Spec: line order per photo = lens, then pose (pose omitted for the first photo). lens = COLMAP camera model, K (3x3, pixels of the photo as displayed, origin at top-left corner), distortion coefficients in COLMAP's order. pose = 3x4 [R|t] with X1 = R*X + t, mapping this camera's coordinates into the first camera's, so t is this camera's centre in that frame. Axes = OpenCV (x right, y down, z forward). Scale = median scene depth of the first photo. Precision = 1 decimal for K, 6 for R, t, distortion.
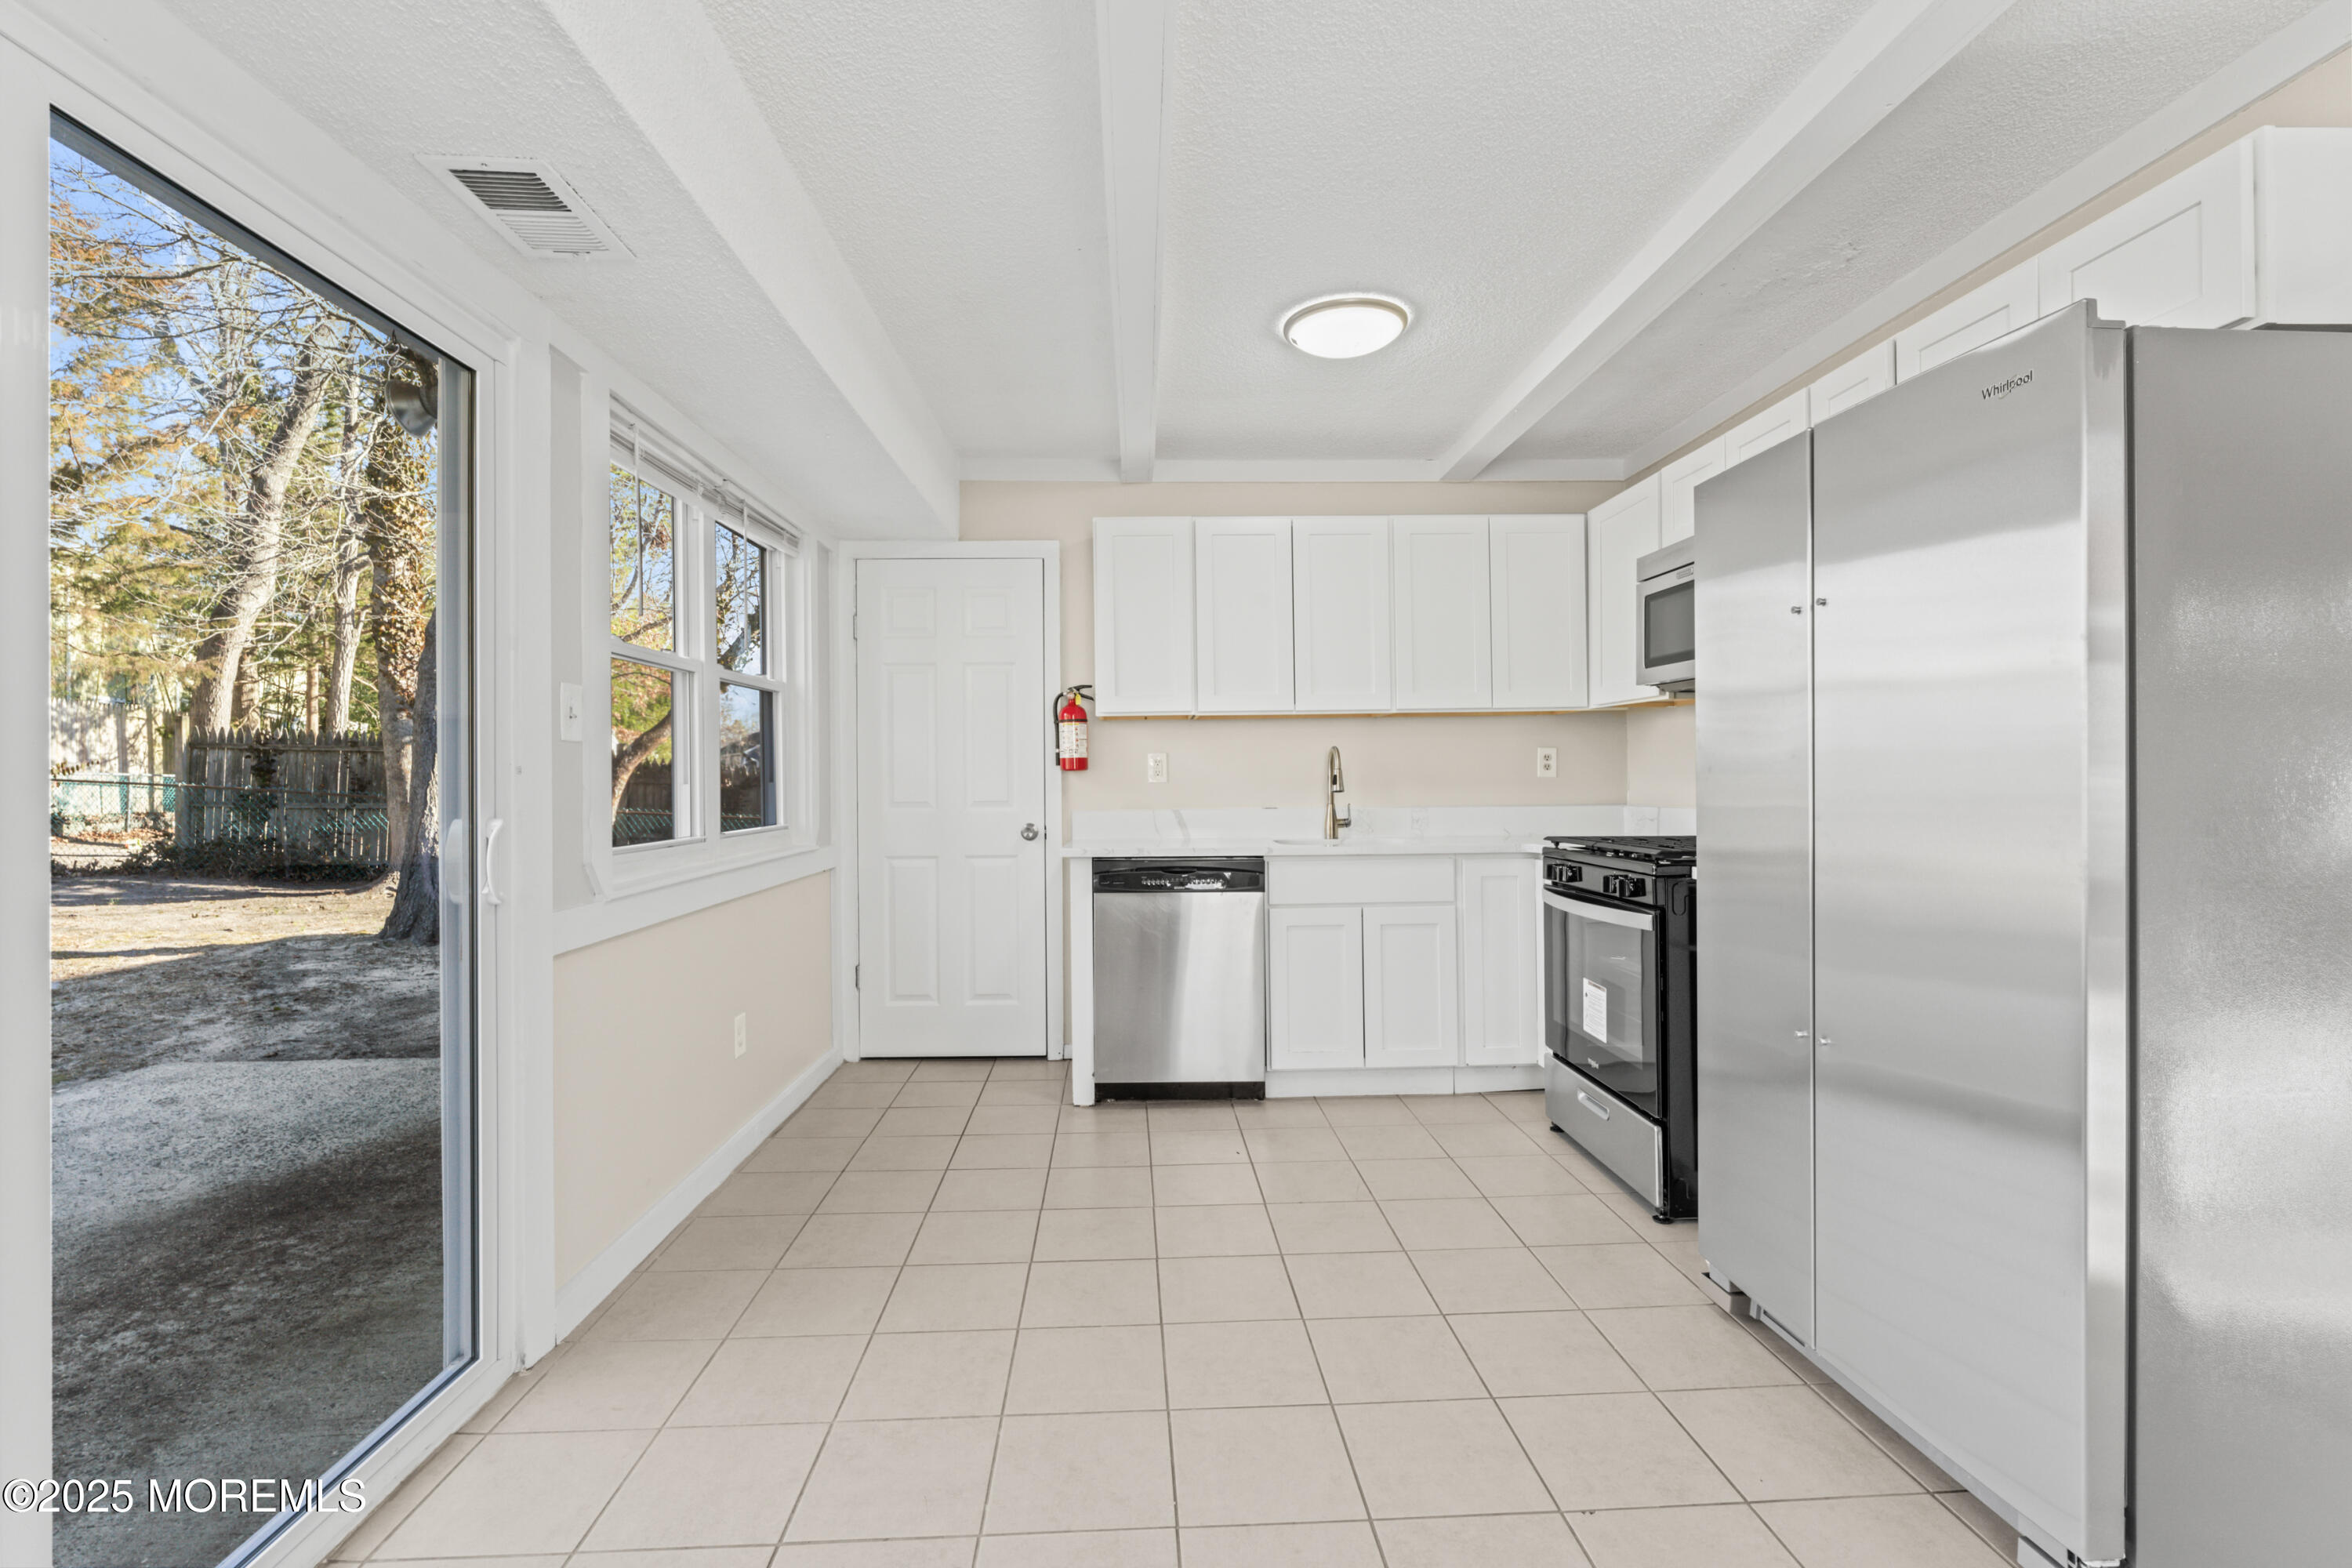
lens RADIAL K [[1056.3, 0, 1171.5], [0, 1056.3, 767.8], [0, 0, 1]] dist [0.000162, -0.000945]
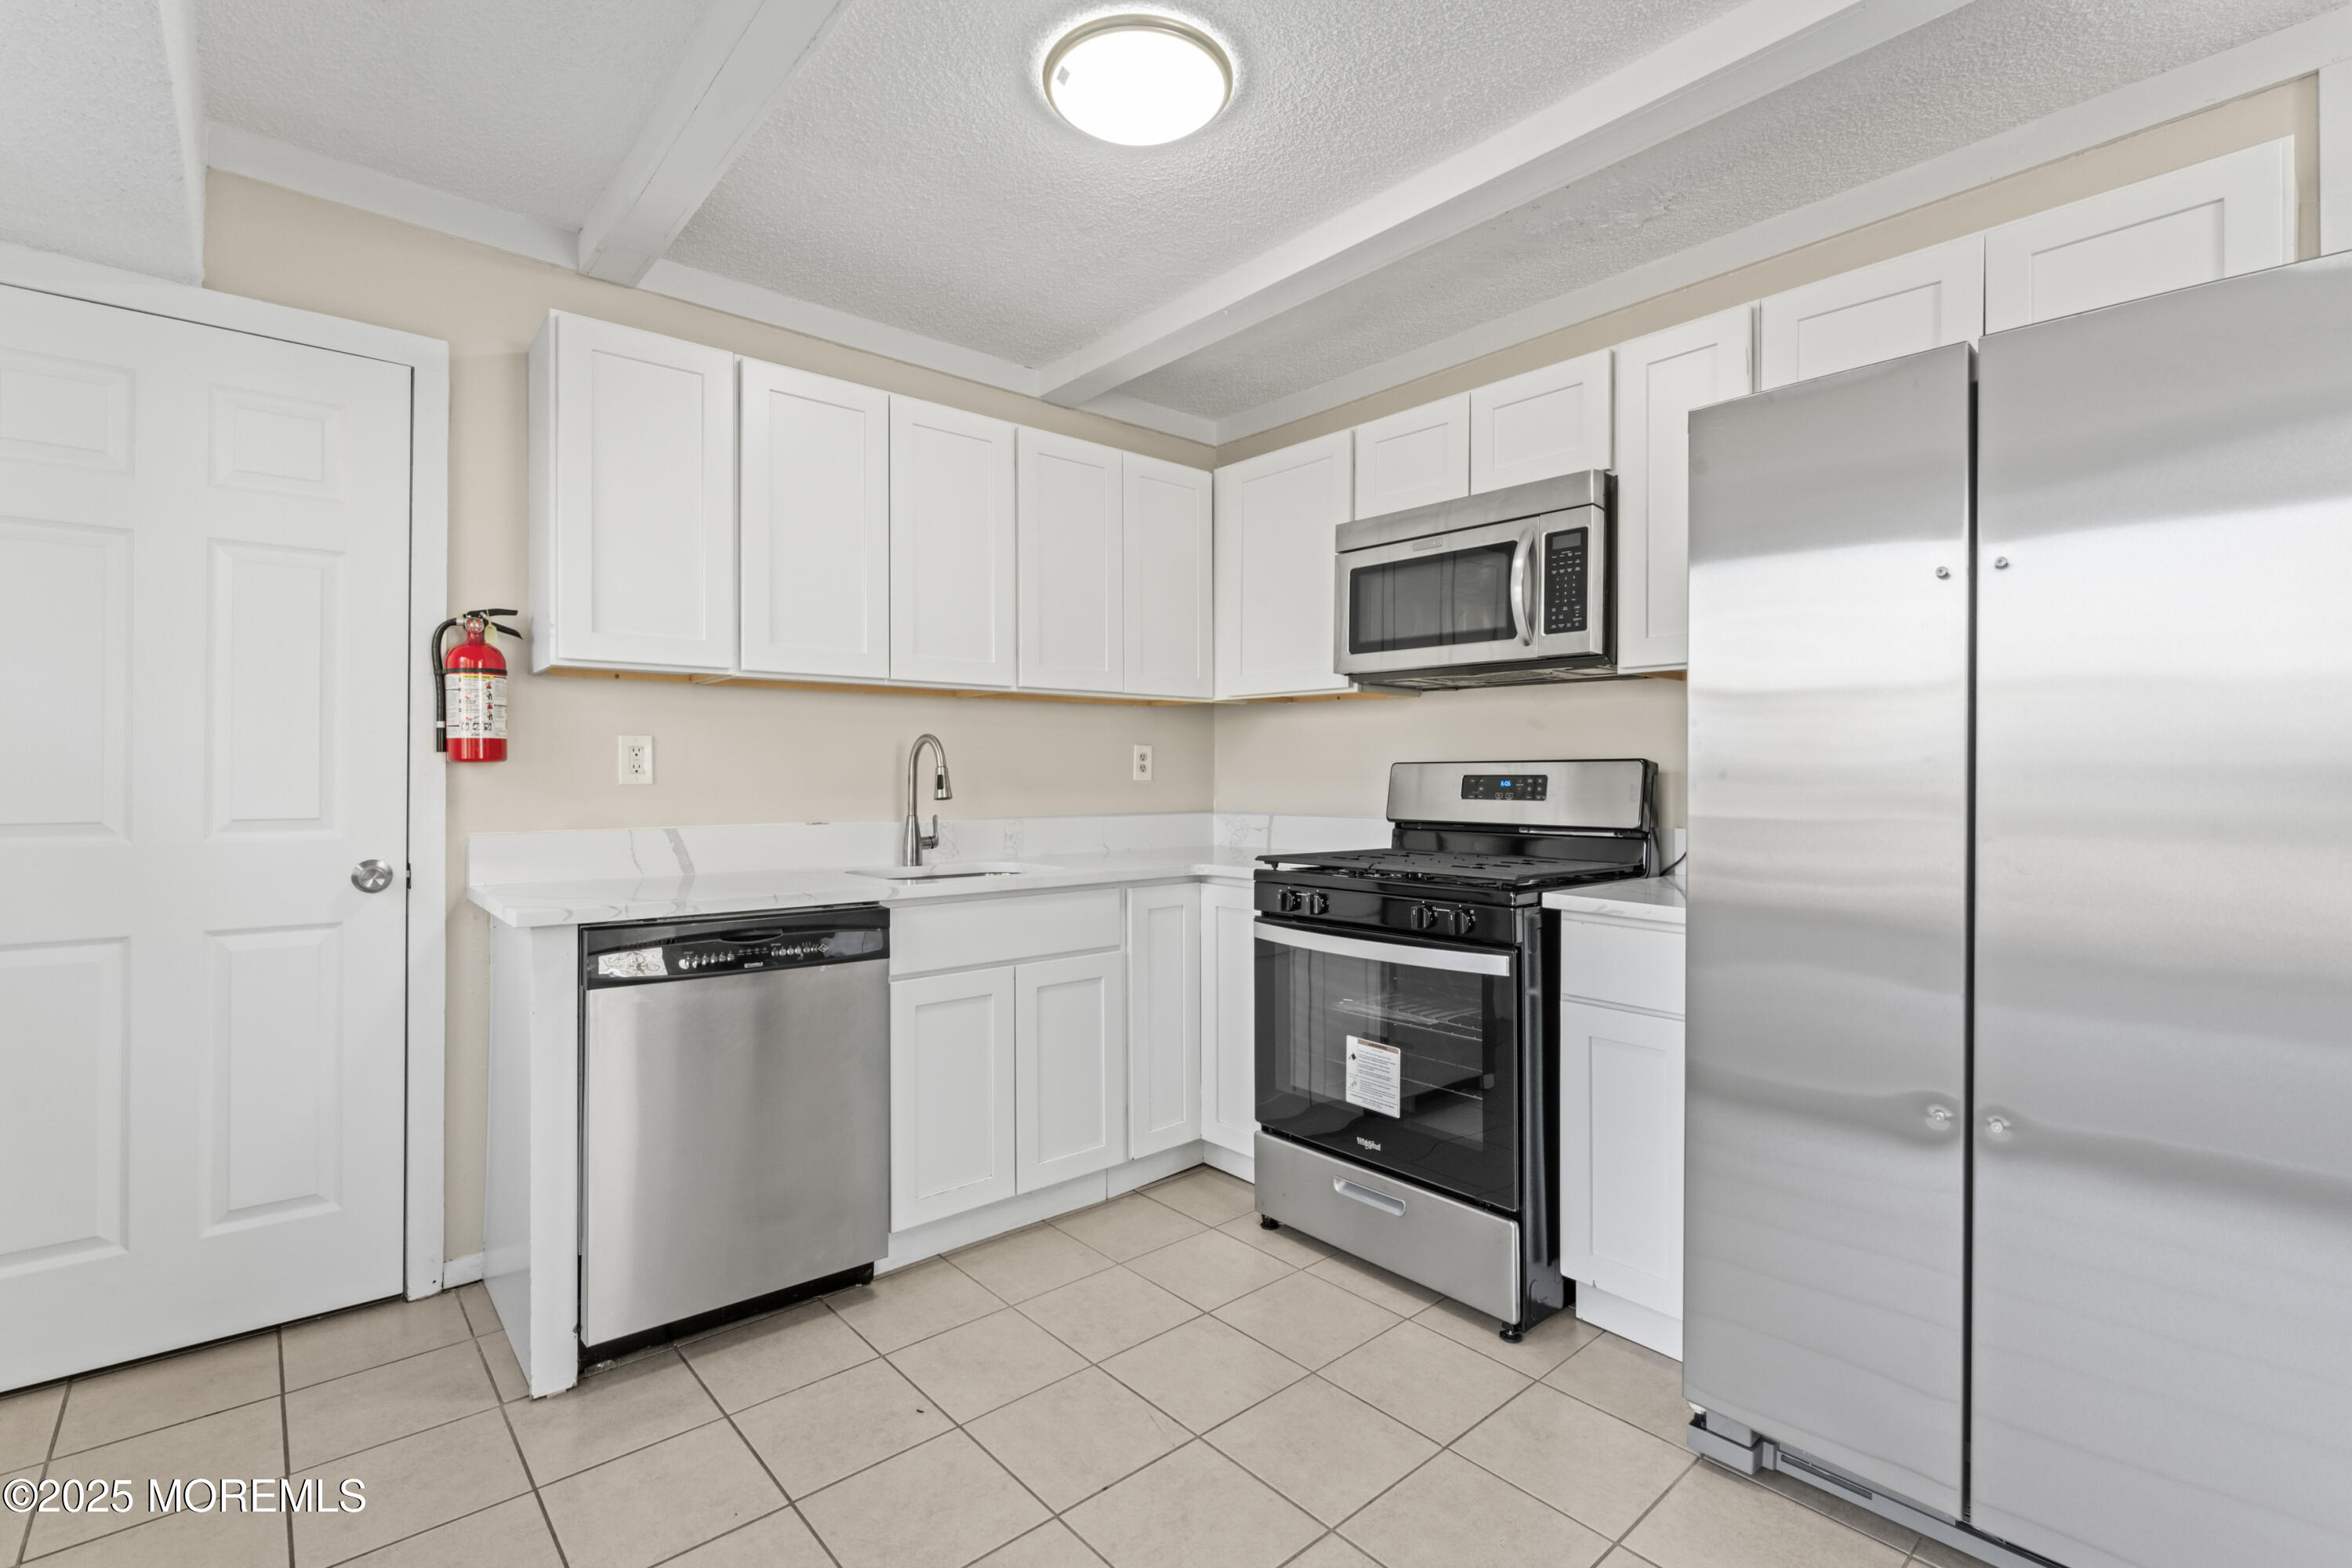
lens RADIAL K [[1056.3, 0, 1171.5], [0, 1056.3, 767.8], [0, 0, 1]] dist [0.000162, -0.000945]
pose [[0.780435, 0.015772, 0.625037, -0.162097], [-0.014767, 0.999868, -0.006792, 0.004528], [-0.625062, -0.003930, 0.780565, 0.357016]]
